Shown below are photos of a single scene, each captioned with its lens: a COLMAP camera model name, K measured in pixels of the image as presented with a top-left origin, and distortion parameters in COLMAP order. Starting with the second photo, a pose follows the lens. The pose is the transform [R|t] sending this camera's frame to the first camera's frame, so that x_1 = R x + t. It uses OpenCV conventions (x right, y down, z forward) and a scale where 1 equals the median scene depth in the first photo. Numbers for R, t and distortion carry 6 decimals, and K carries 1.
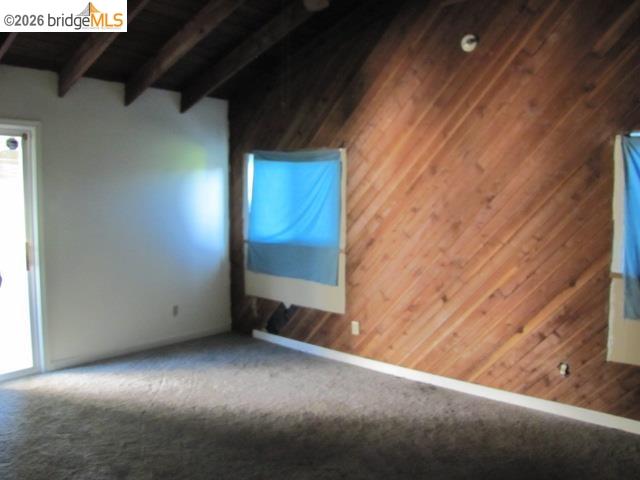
lens RADIAL K [[537.2, 0, 320.7], [0, 537.2, 237.6], [0, 0, 1]] dist [-0.182885, 0.159446]
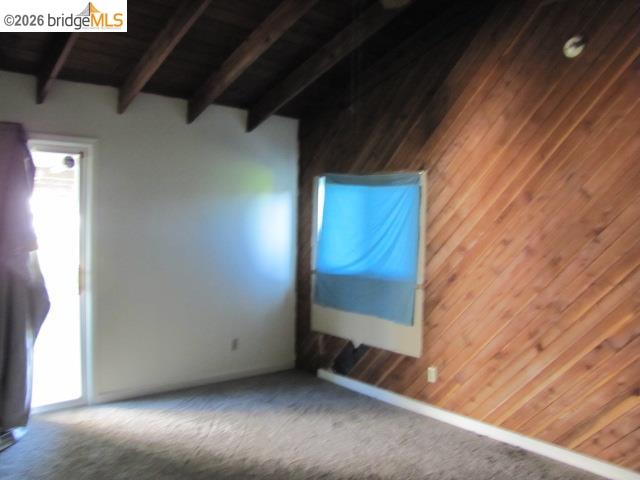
lens RADIAL K [[537.2, 0, 320.7], [0, 537.2, 237.6], [0, 0, 1]] dist [-0.182885, 0.159446]
pose [[0.989563, 0.022933, -0.142263, 0.001705], [-0.030339, 0.998283, -0.050112, -0.007918], [0.140869, 0.053905, 0.988560, 0.120991]]
